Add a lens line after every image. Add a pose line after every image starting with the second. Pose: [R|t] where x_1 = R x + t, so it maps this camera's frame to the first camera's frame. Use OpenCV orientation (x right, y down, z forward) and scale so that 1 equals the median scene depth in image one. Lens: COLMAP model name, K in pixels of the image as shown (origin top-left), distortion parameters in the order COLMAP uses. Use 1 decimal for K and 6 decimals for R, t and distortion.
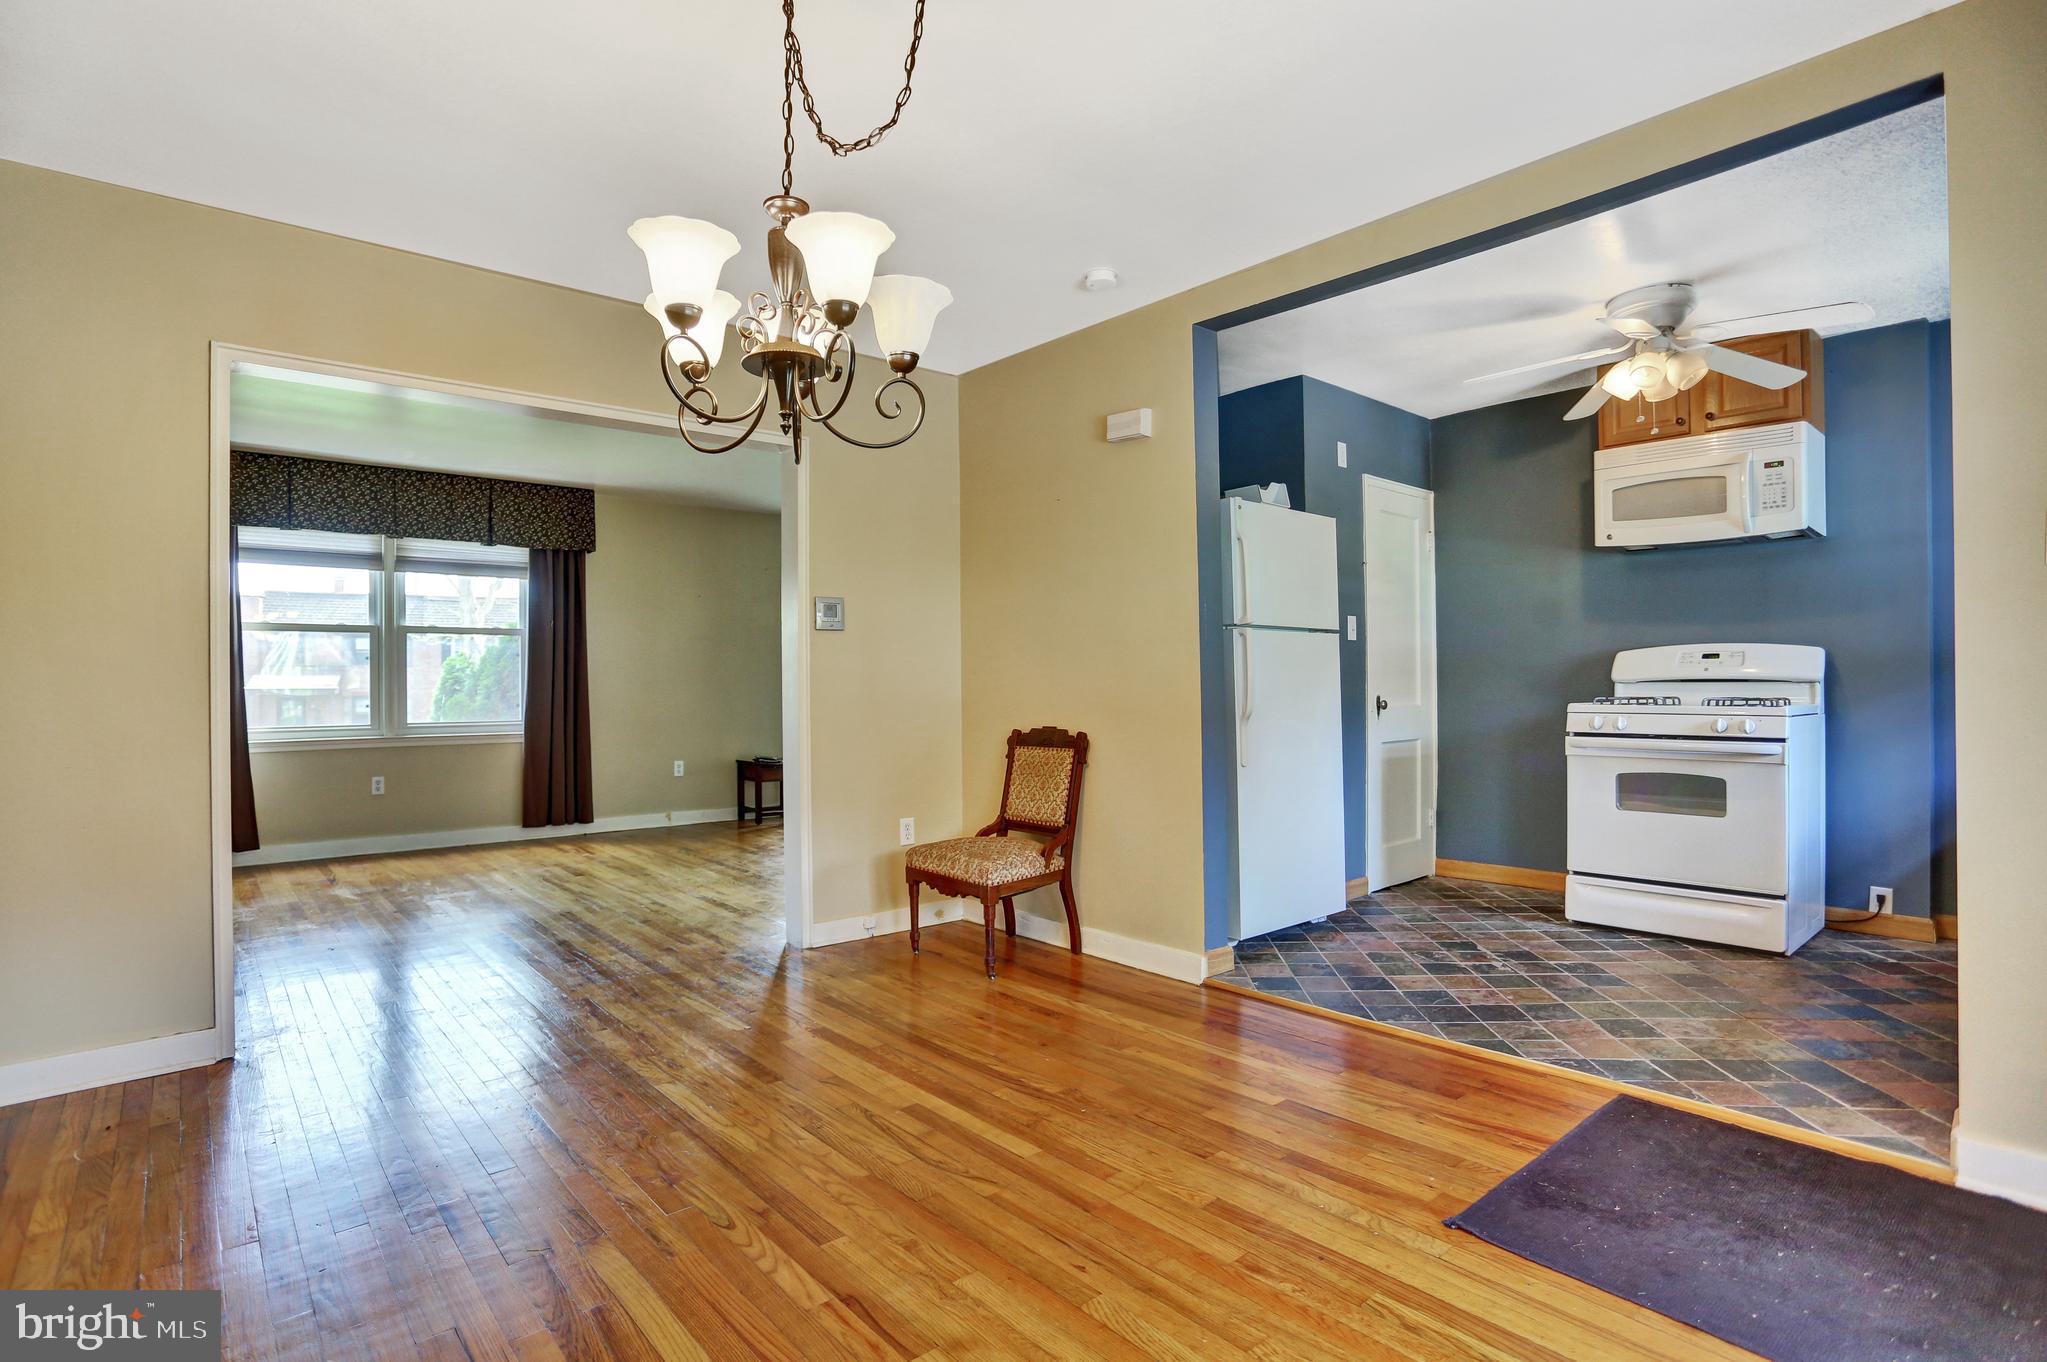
lens RADIAL K [[1009.6, 0, 1012.2], [0, 1009.6, 672.6], [0, 0, 1]] dist [-0.062159, 0.021244]
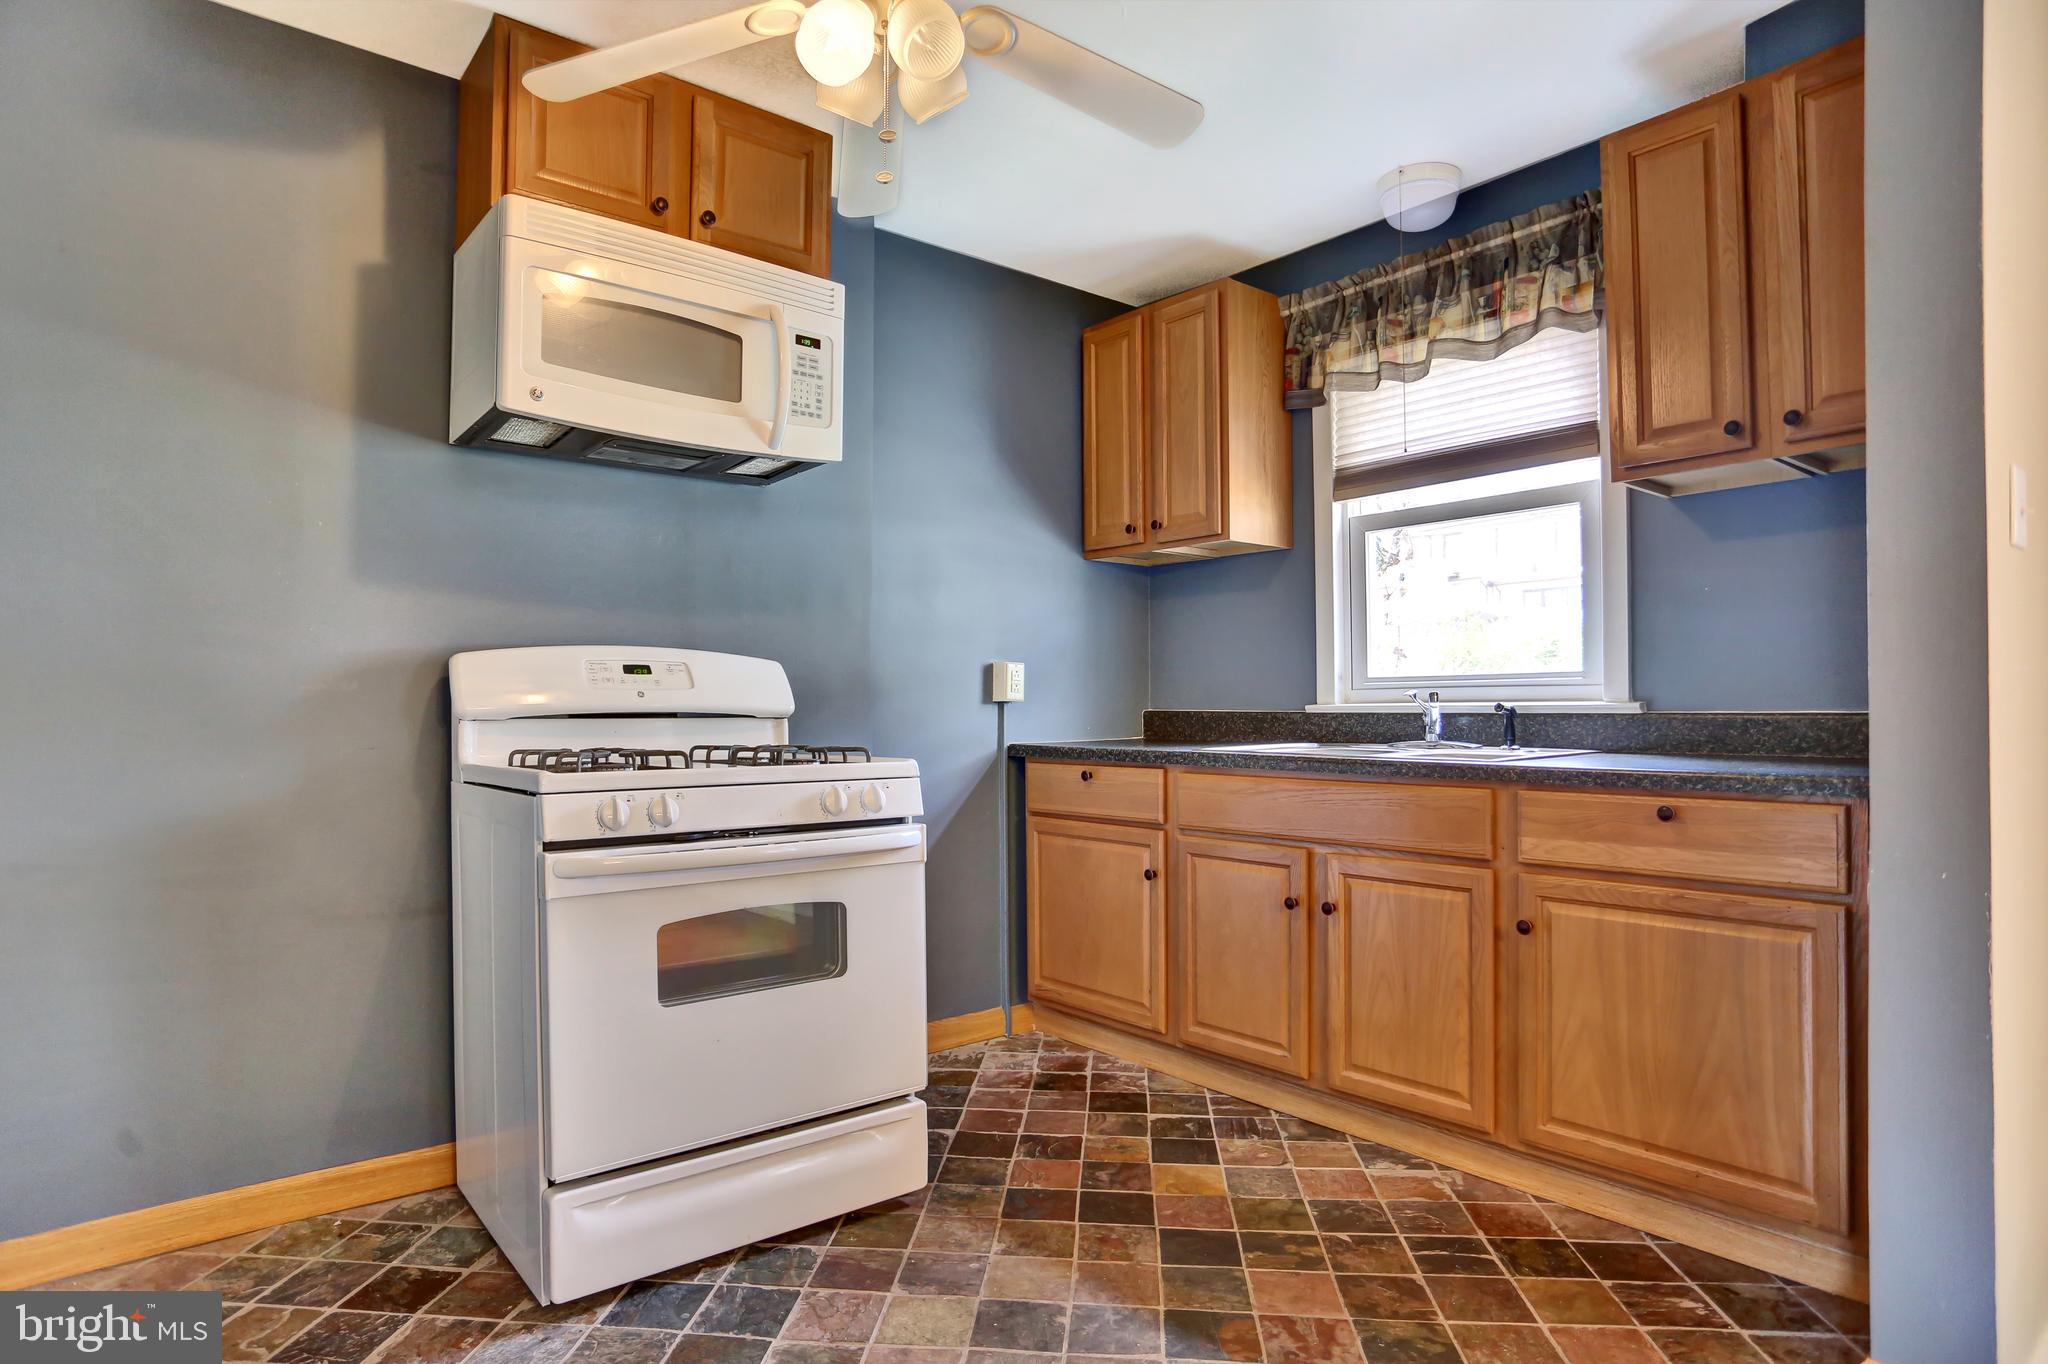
lens RADIAL K [[1136.6, 0, 1011.7], [0, 1136.6, 697.5], [0, 0, 1]] dist [-0.058381, 0.028261]
pose [[0.019804, 0.017849, 0.999645, 0.113578], [-0.004492, 0.999832, -0.017763, 0.009113], [-0.999794, -0.004139, 0.019881, 0.843428]]
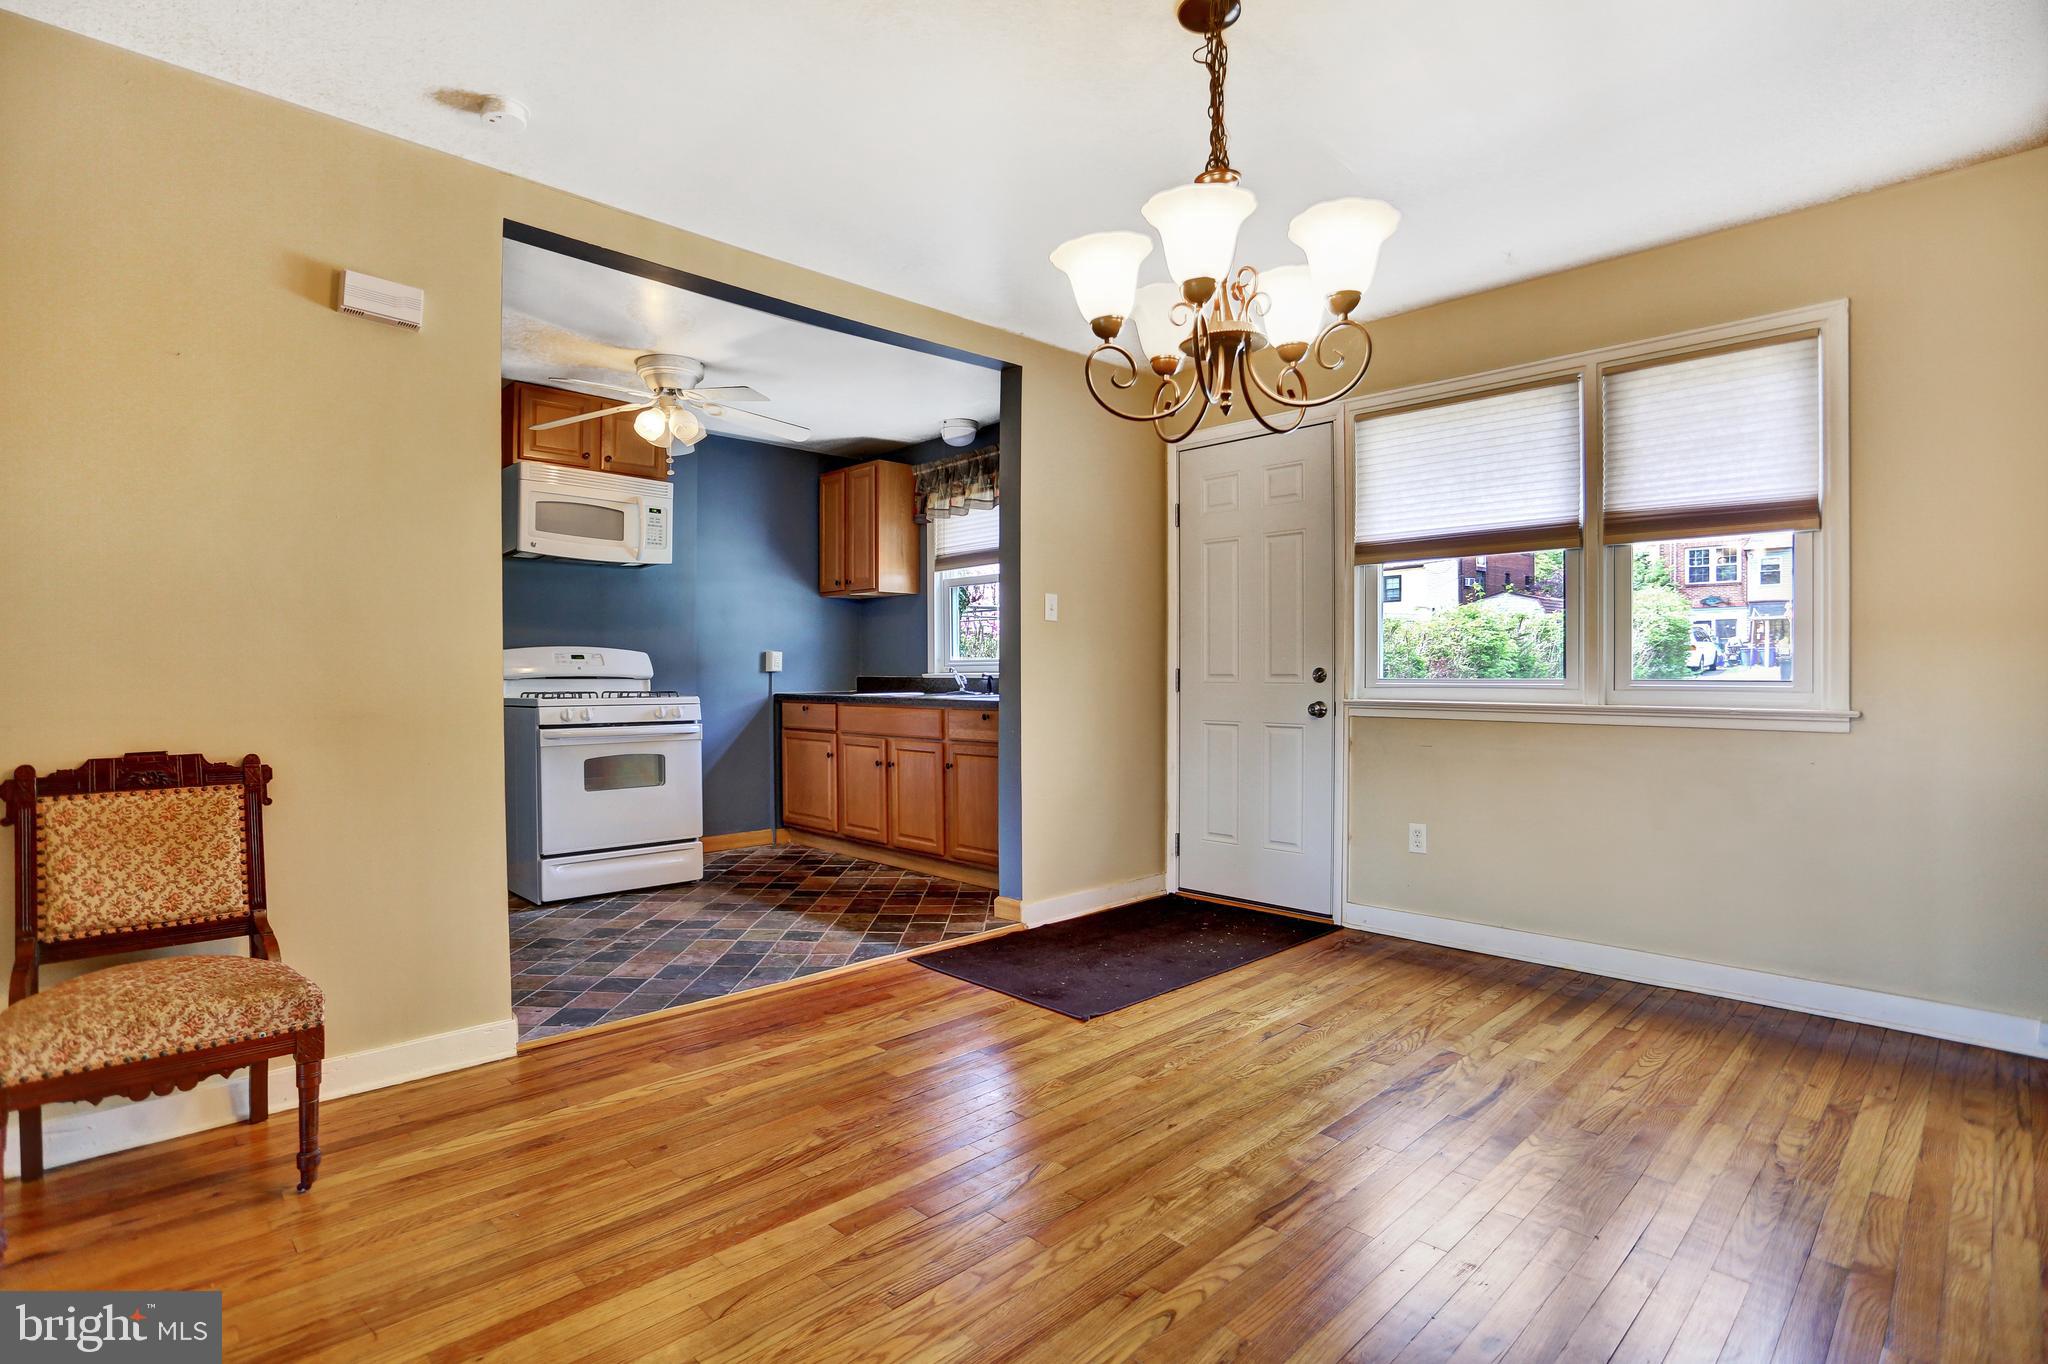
lens RADIAL K [[1010.1, 0, 1011.5], [0, 1010.1, 674.0], [0, 0, 1]] dist [-0.062159, 0.021244]
pose [[-0.058726, 0.010523, 0.998219, -0.556038], [-0.005918, 0.999923, -0.010889, 0.014503], [-0.998257, -0.006547, -0.058660, 0.589824]]
